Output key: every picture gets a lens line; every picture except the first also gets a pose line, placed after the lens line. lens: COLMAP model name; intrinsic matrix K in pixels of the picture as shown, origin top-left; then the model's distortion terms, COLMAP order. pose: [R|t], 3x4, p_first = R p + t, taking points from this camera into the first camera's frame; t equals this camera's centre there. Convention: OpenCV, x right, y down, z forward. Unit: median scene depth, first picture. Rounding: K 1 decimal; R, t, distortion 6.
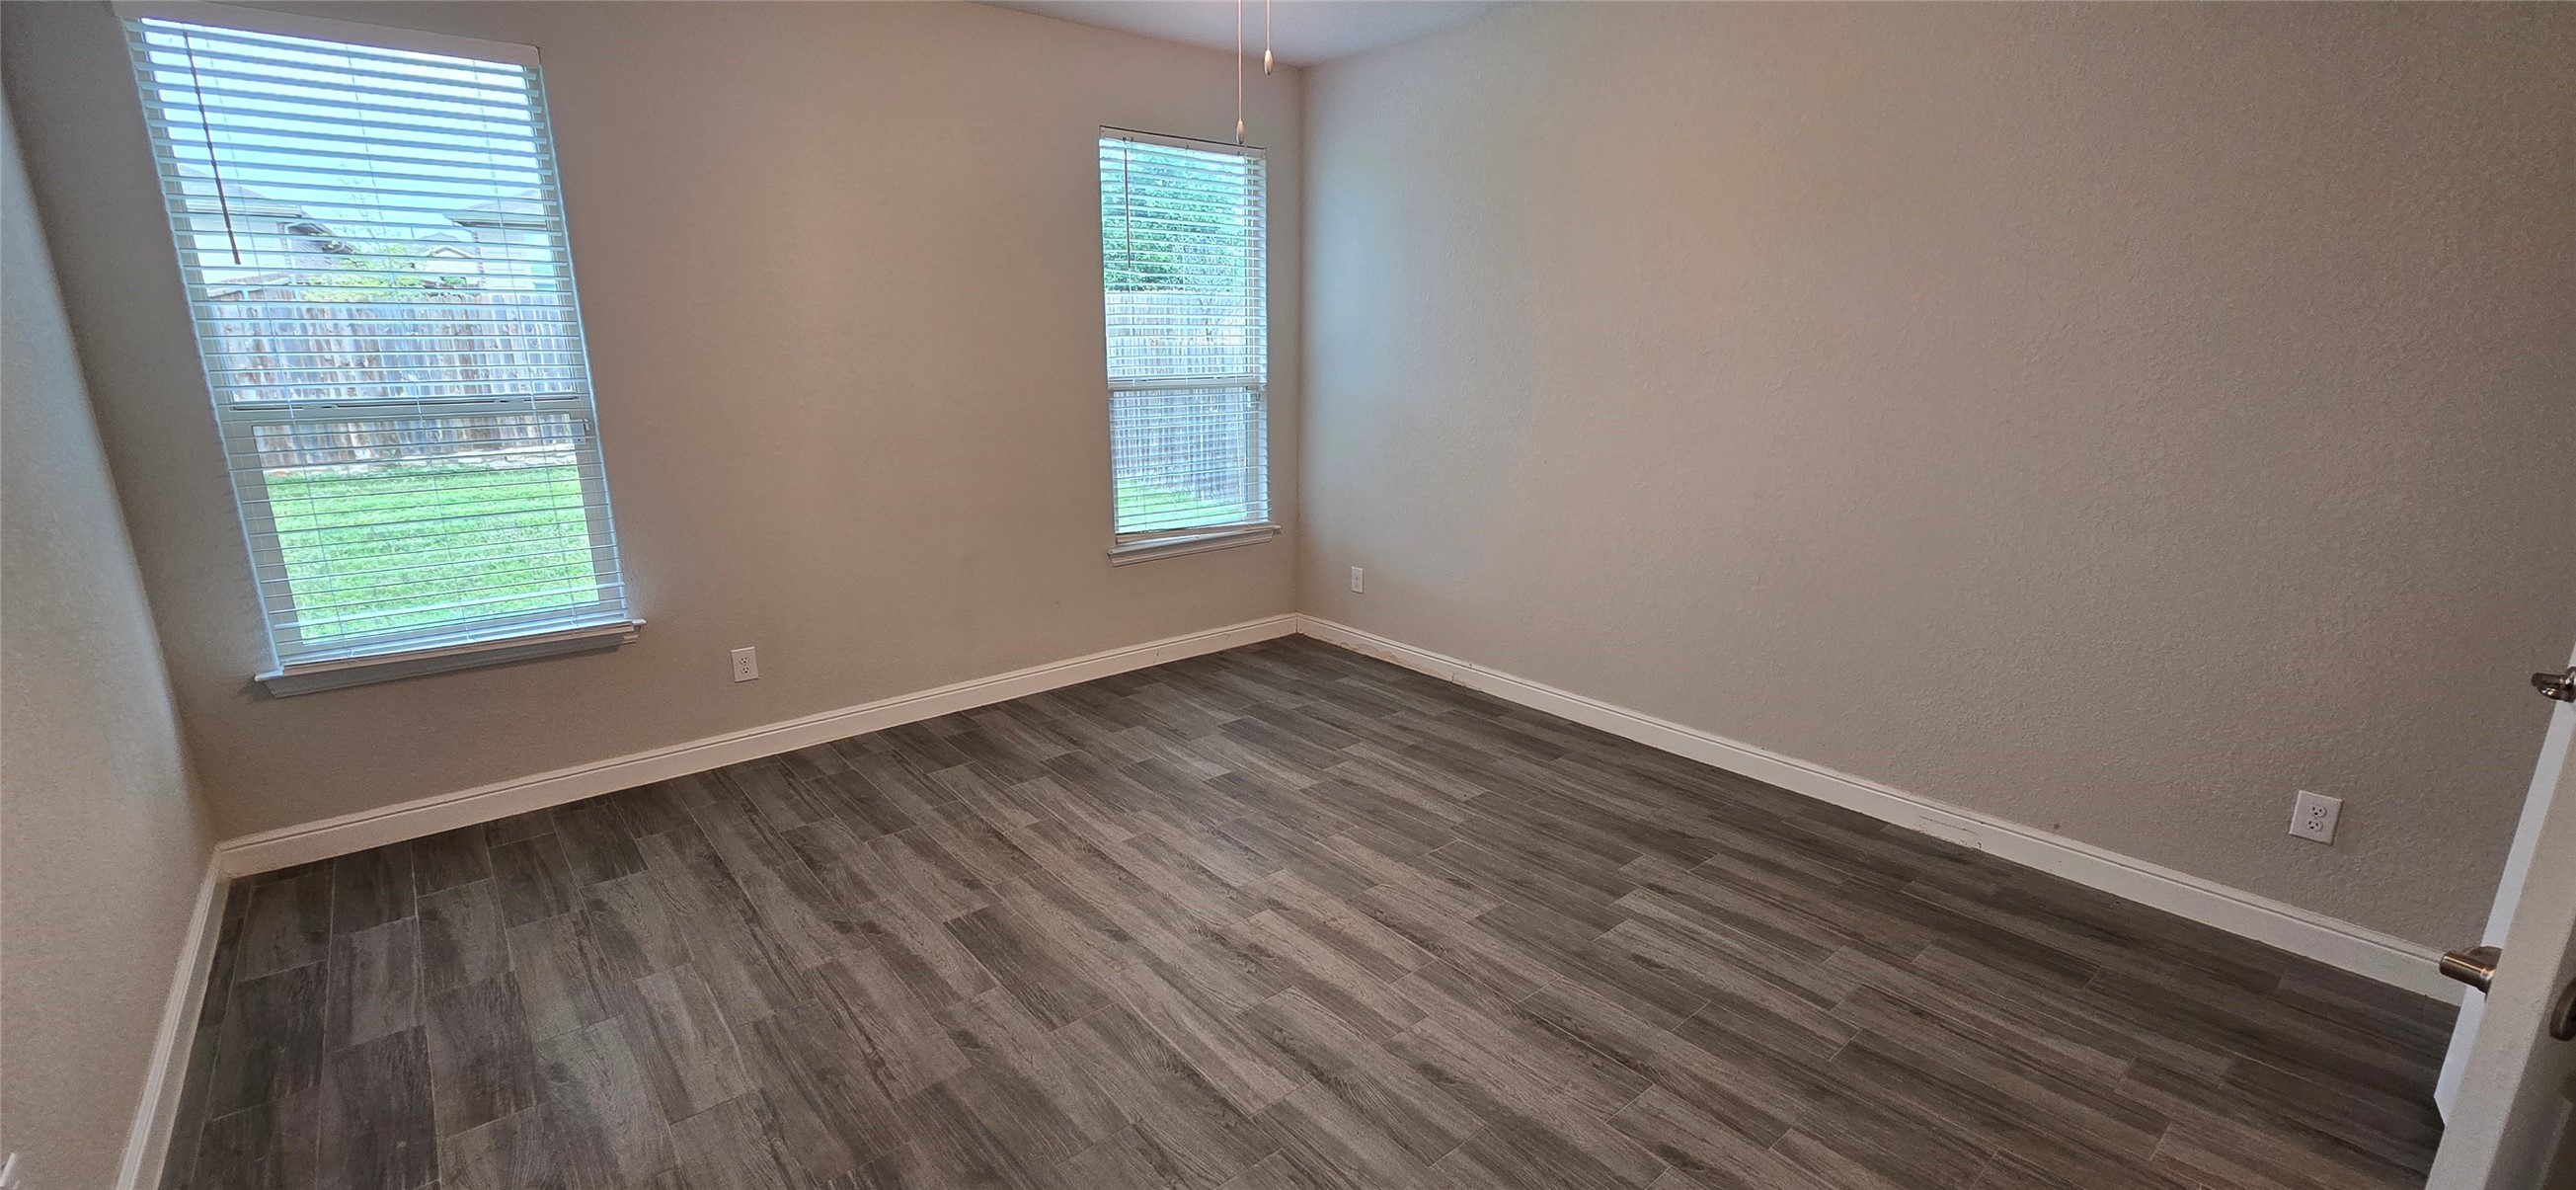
lens RADIAL K [[1063.0, 0, 1283.3], [0, 1063.0, 593.4], [0, 0, 1]] dist [-0.003567, -0.000415]
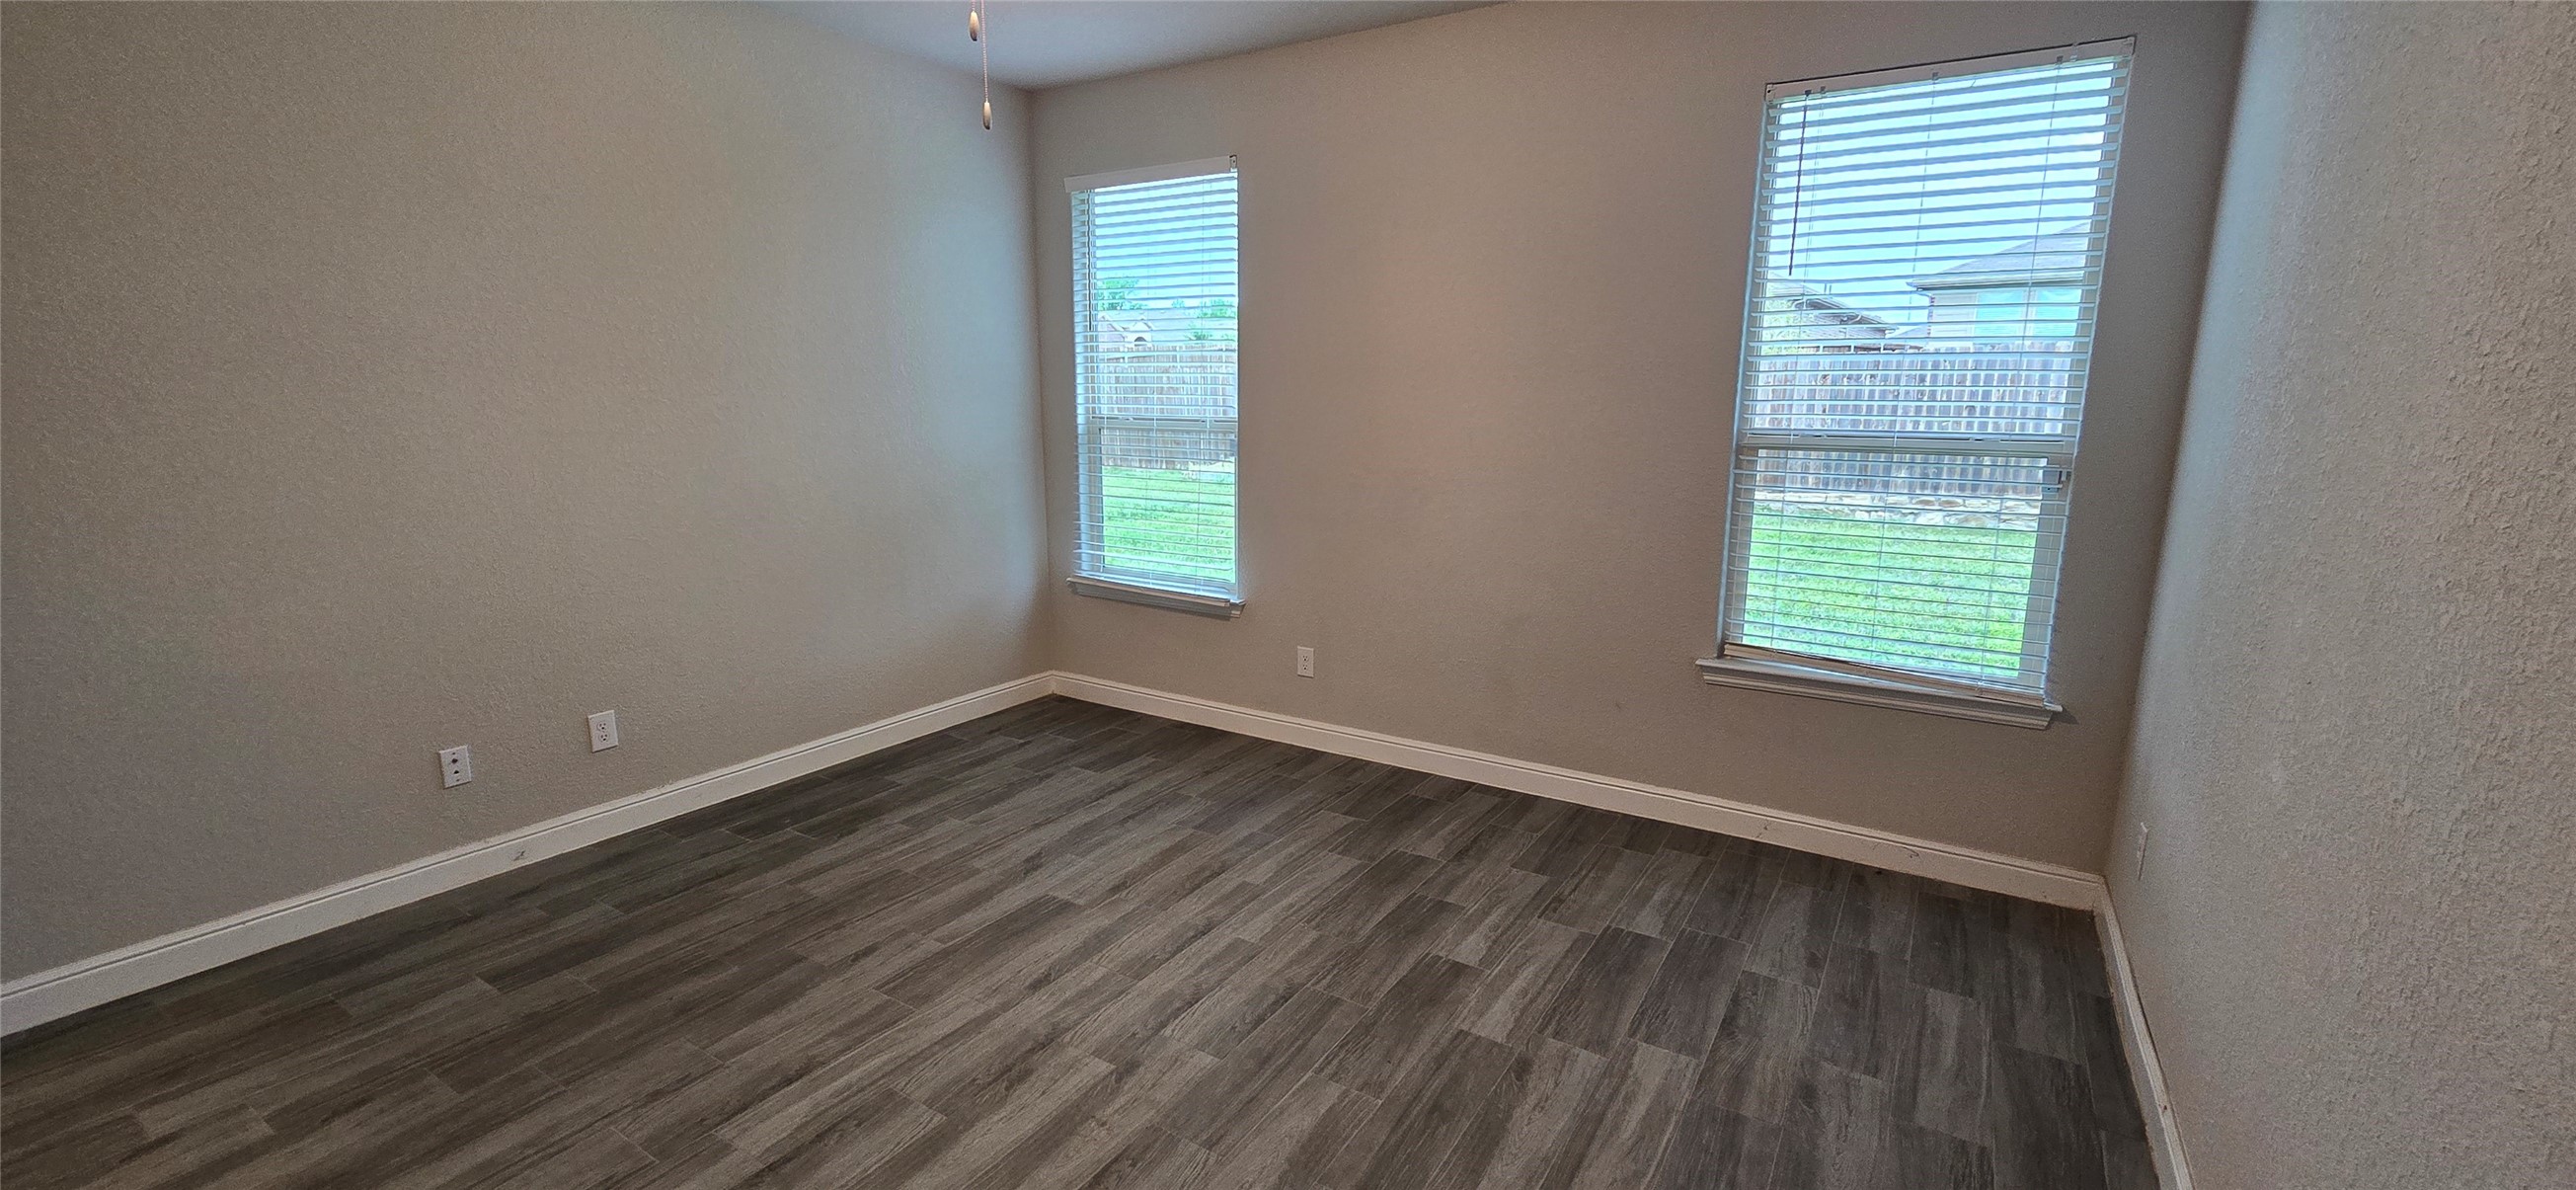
lens RADIAL K [[1063.0, 0, 1300.6], [0, 1063.0, 600.9], [0, 0, 1]] dist [-0.003567, -0.000415]
pose [[0.303786, 0.186383, -0.934331, 0.610133], [-0.231631, 0.965702, 0.117329, -0.144558], [0.924154, 0.180777, 0.336539, 0.682104]]
